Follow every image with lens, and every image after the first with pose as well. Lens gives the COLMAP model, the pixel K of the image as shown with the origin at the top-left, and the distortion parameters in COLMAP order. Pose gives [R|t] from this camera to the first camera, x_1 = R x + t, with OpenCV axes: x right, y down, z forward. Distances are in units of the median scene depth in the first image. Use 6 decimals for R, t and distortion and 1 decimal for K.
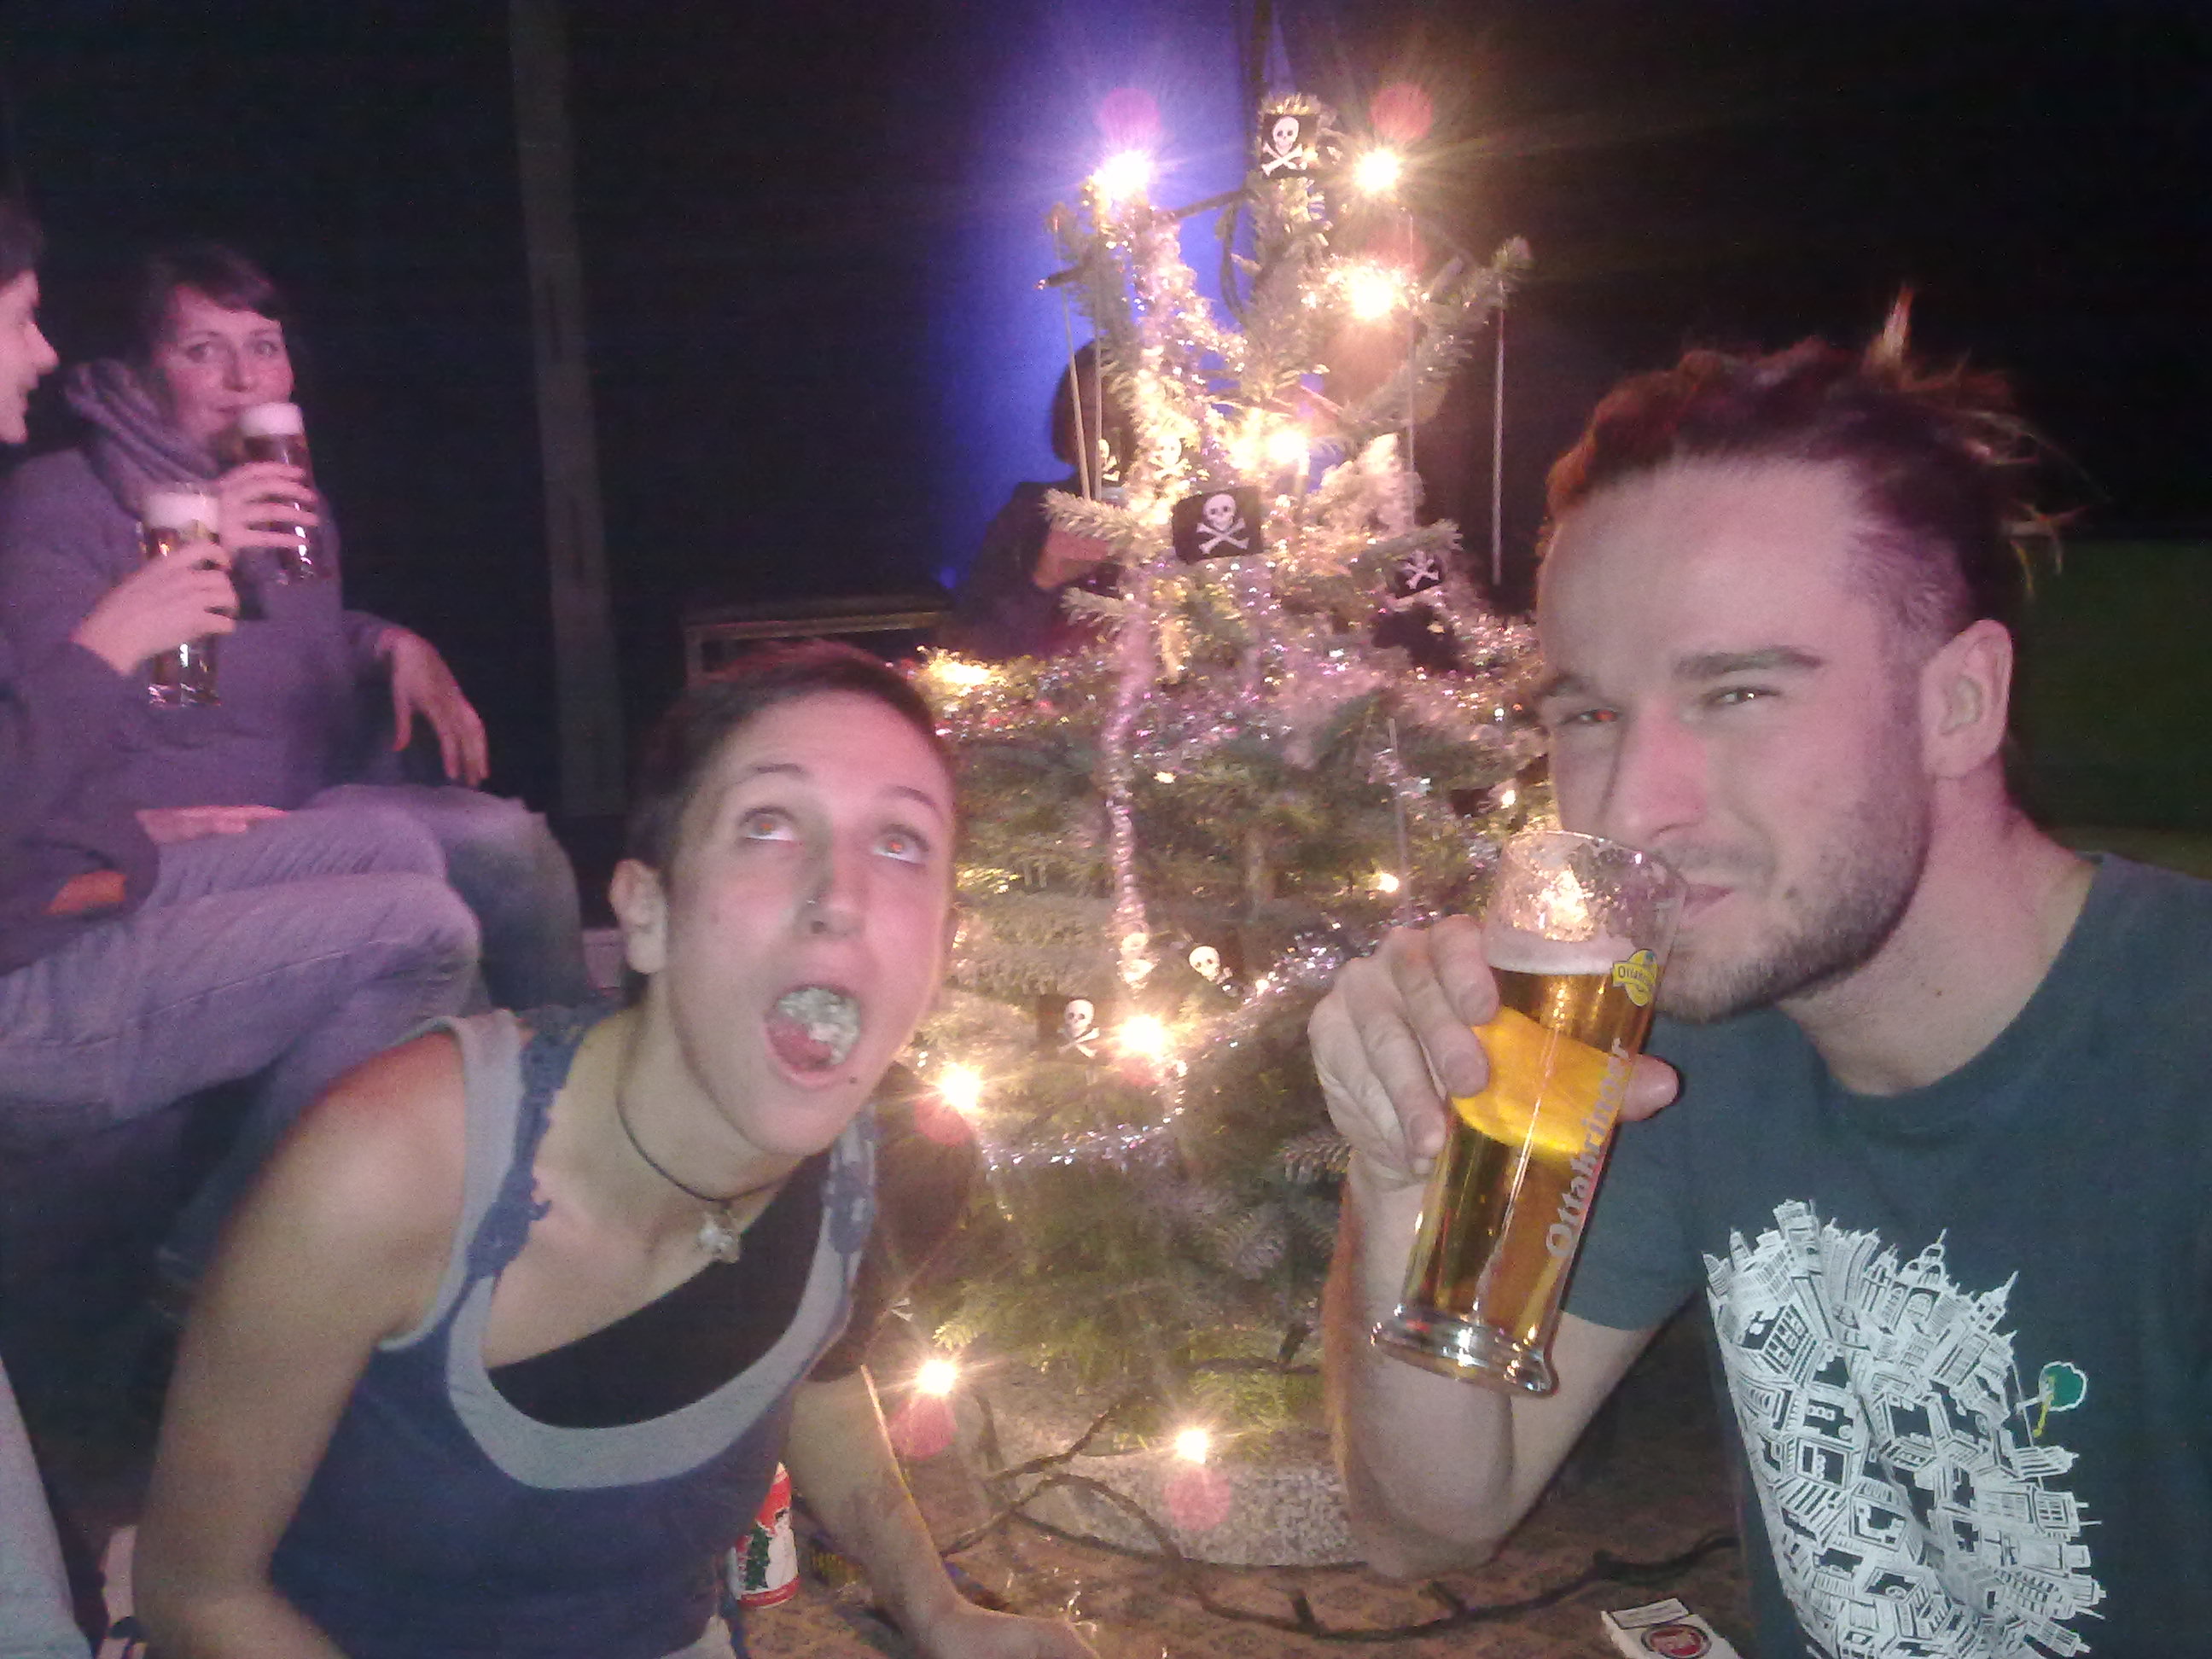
lens RADIAL K [[2560.6, 0, 1058.3], [0, 2560.6, 824.1], [0, 0, 1]] dist [0.060421, -0.057820]
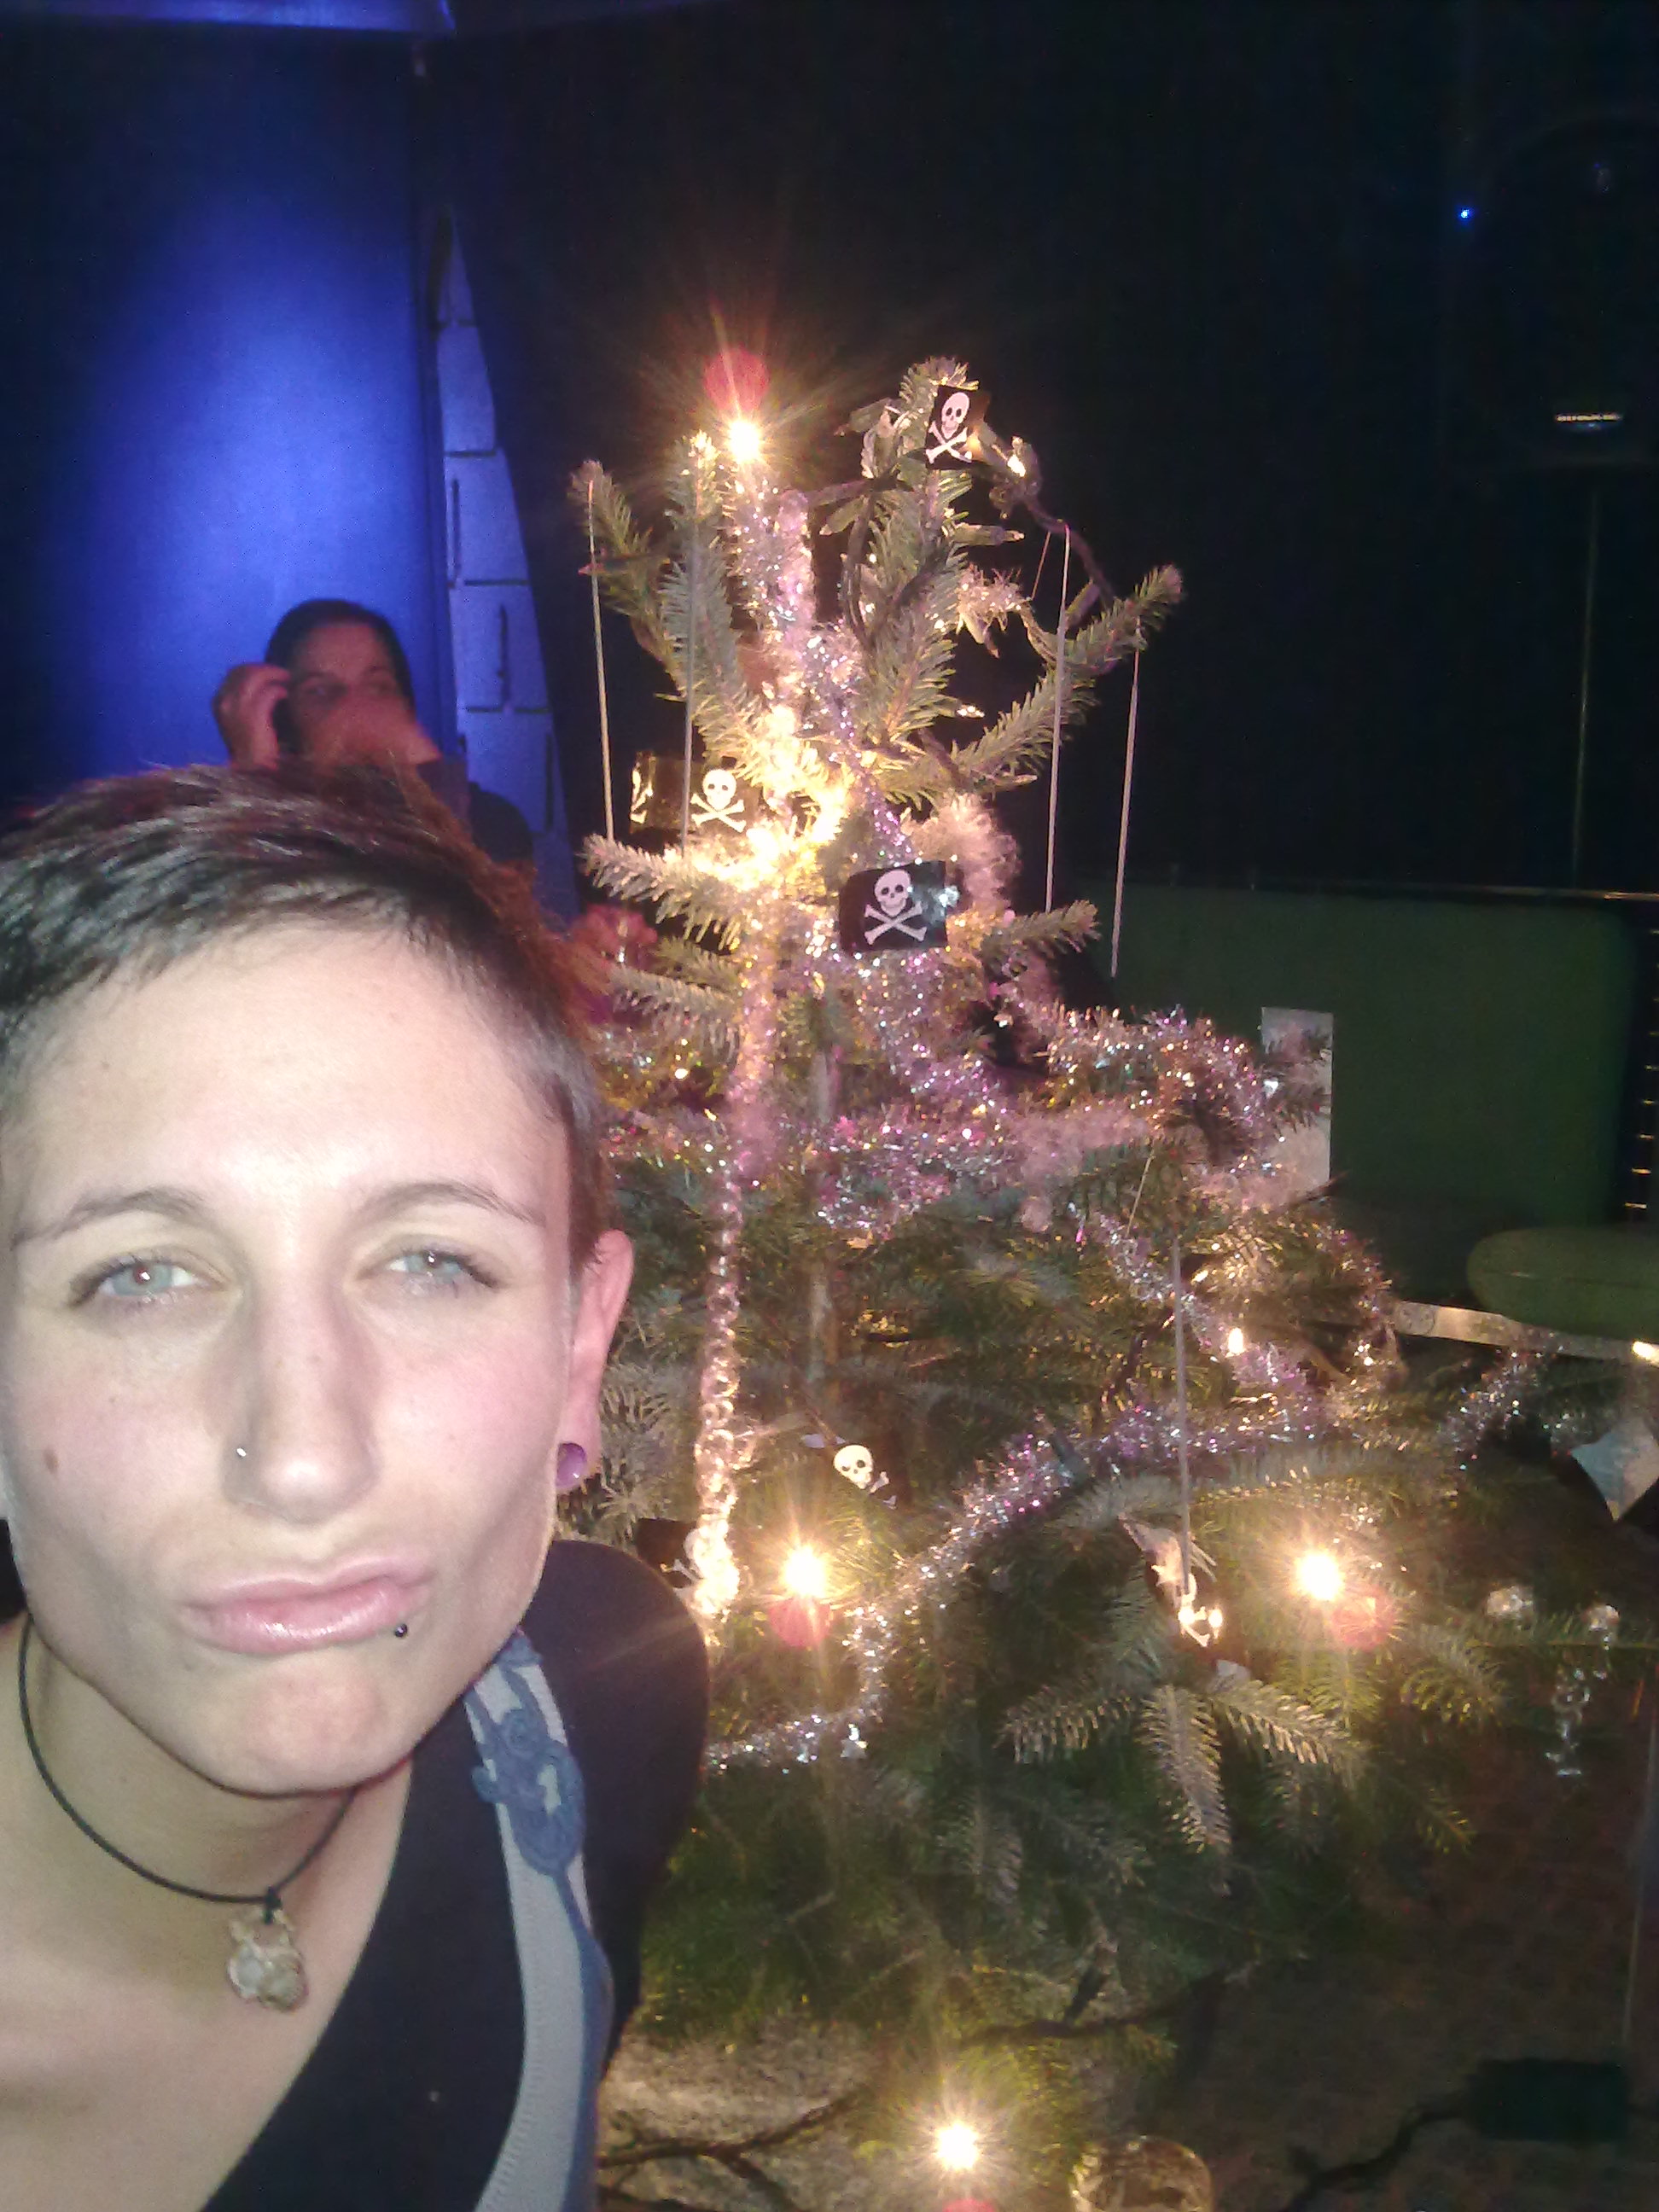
lens RADIAL K [[2560.6, 0, 825.7], [0, 2560.6, 1132.9], [0, 0, 1]] dist [0.060421, -0.057820]
pose [[0.934498, 0.016450, 0.355587, -0.226248], [-0.026766, 0.999351, 0.024112, -0.064834], [-0.354959, -0.032051, 0.934332, 0.266942]]
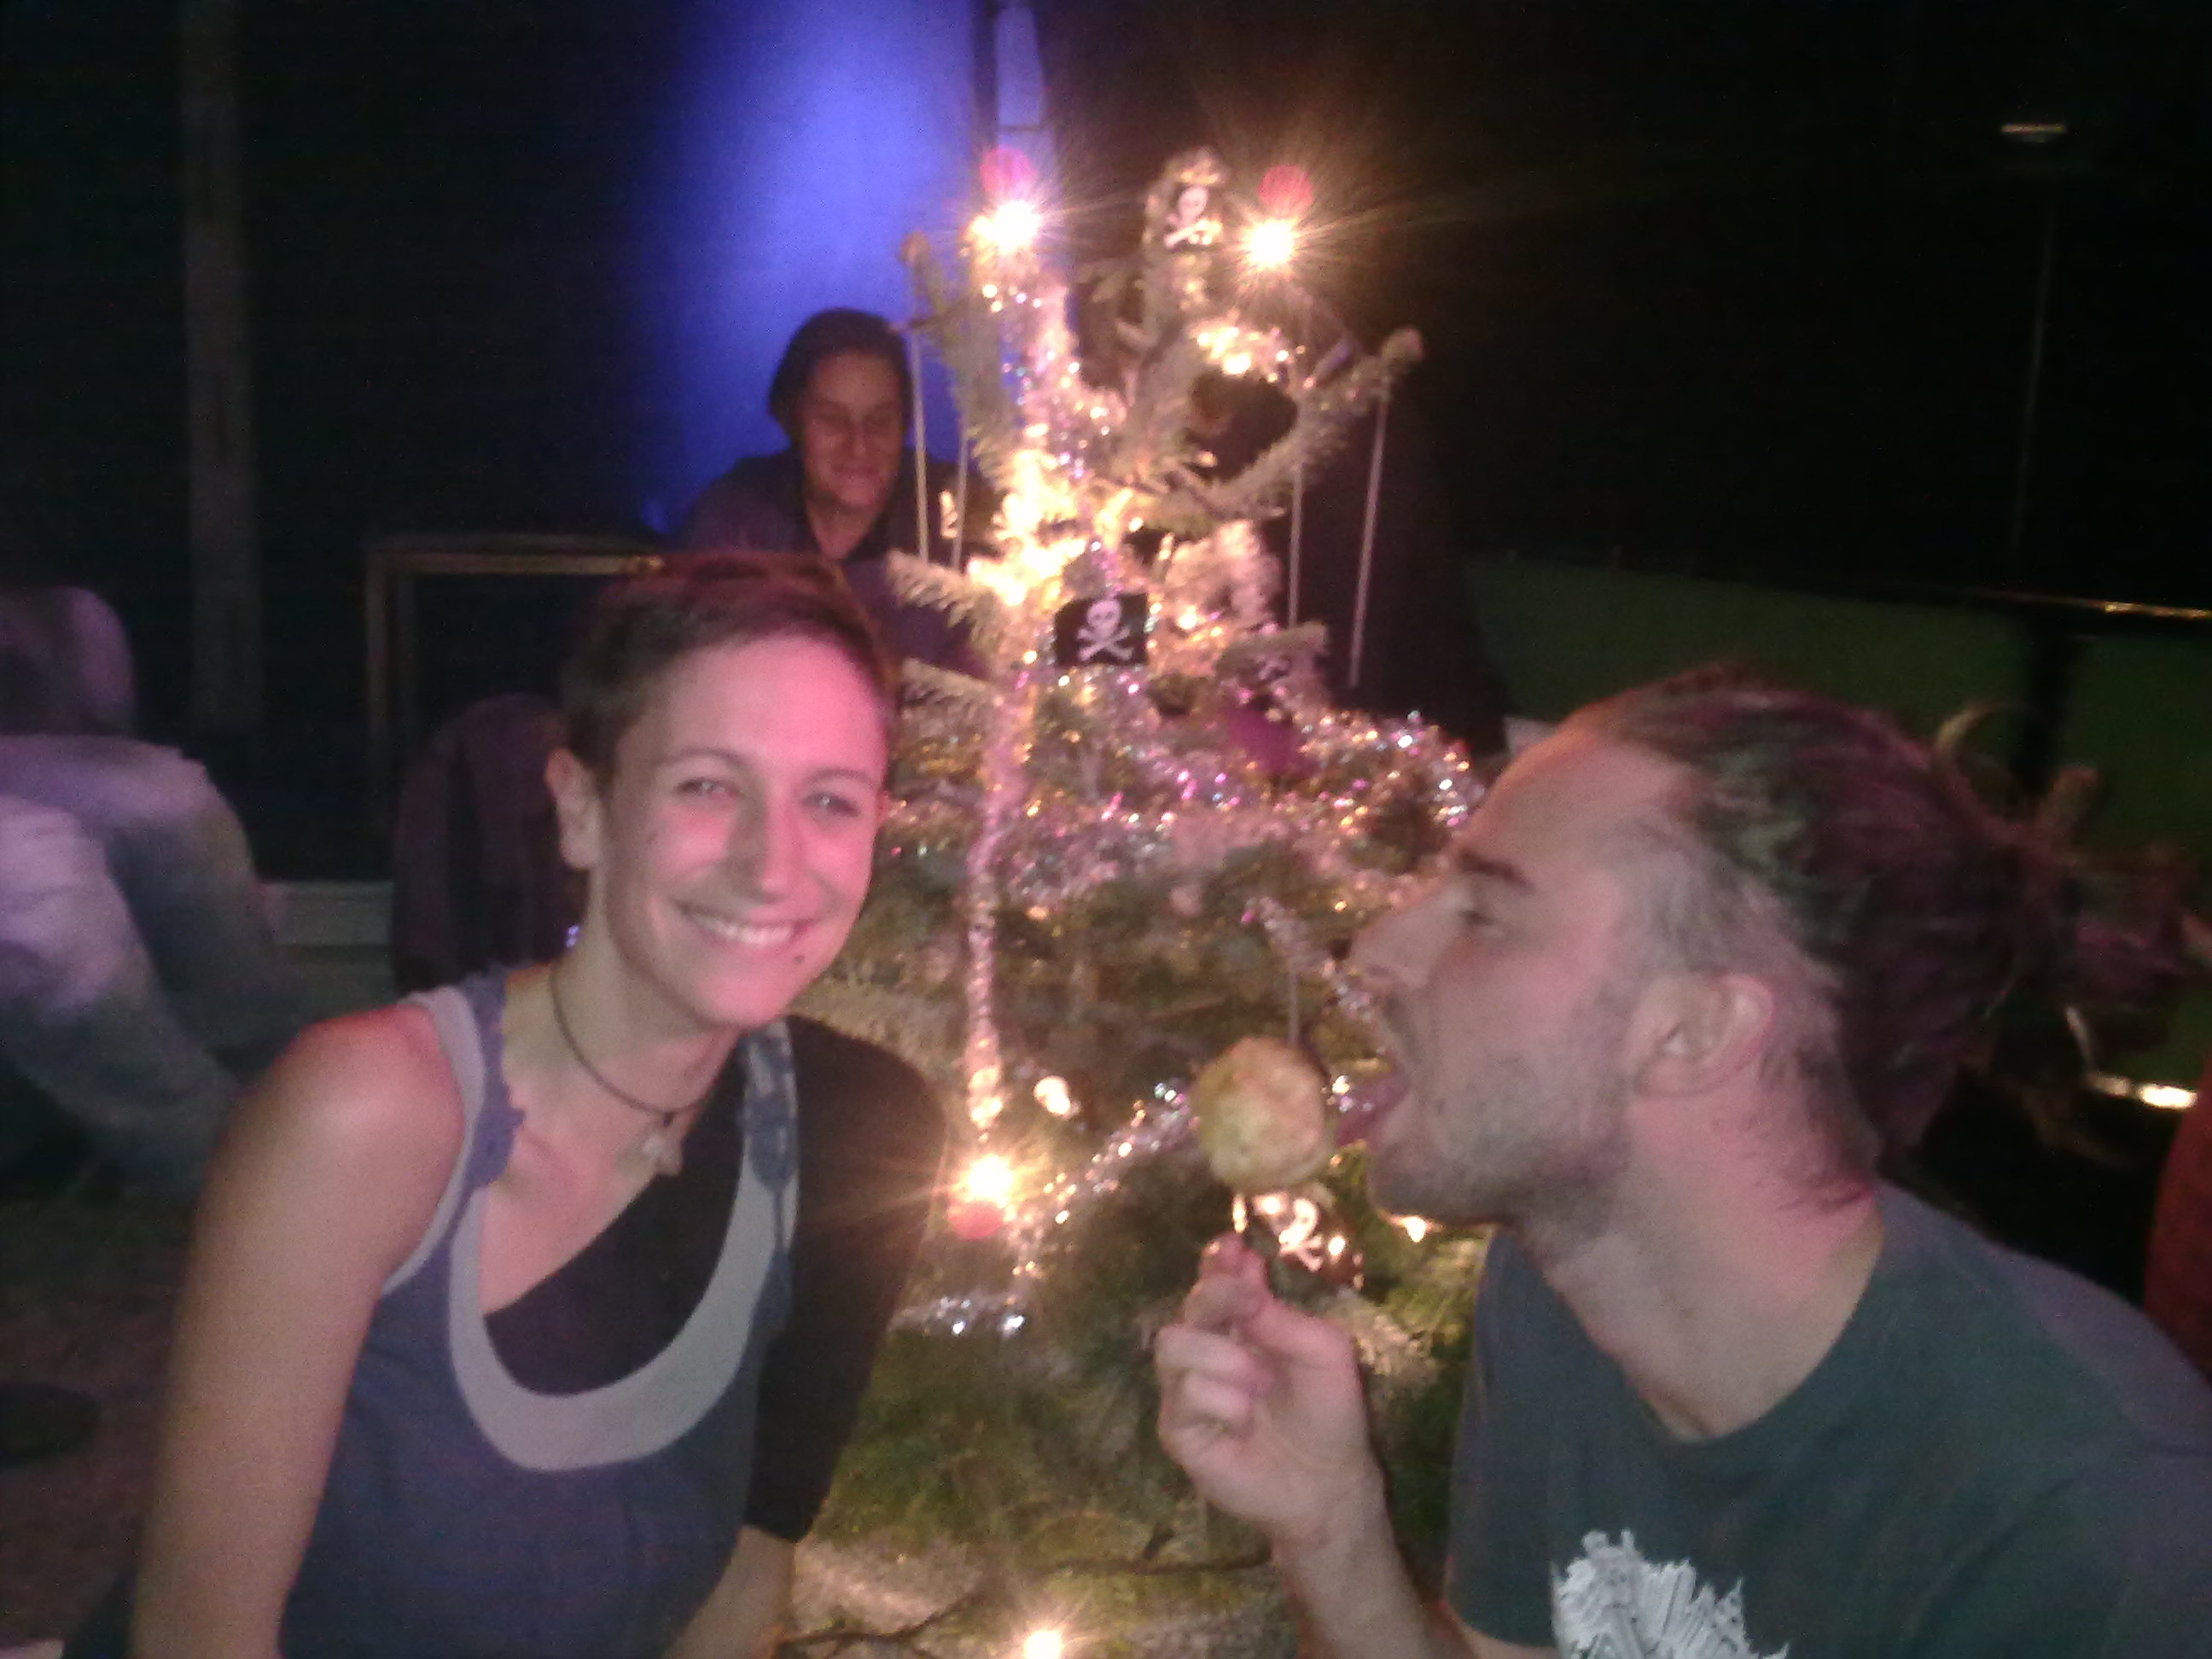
lens RADIAL K [[2560.6, 0, 1058.3], [0, 2560.6, 824.1], [0, 0, 1]] dist [0.060421, -0.057820]
pose [[0.982018, 0.057975, 0.179666, -0.111846], [-0.070854, 0.995294, 0.066107, -0.104478], [-0.174988, -0.077649, 0.981504, 0.084687]]
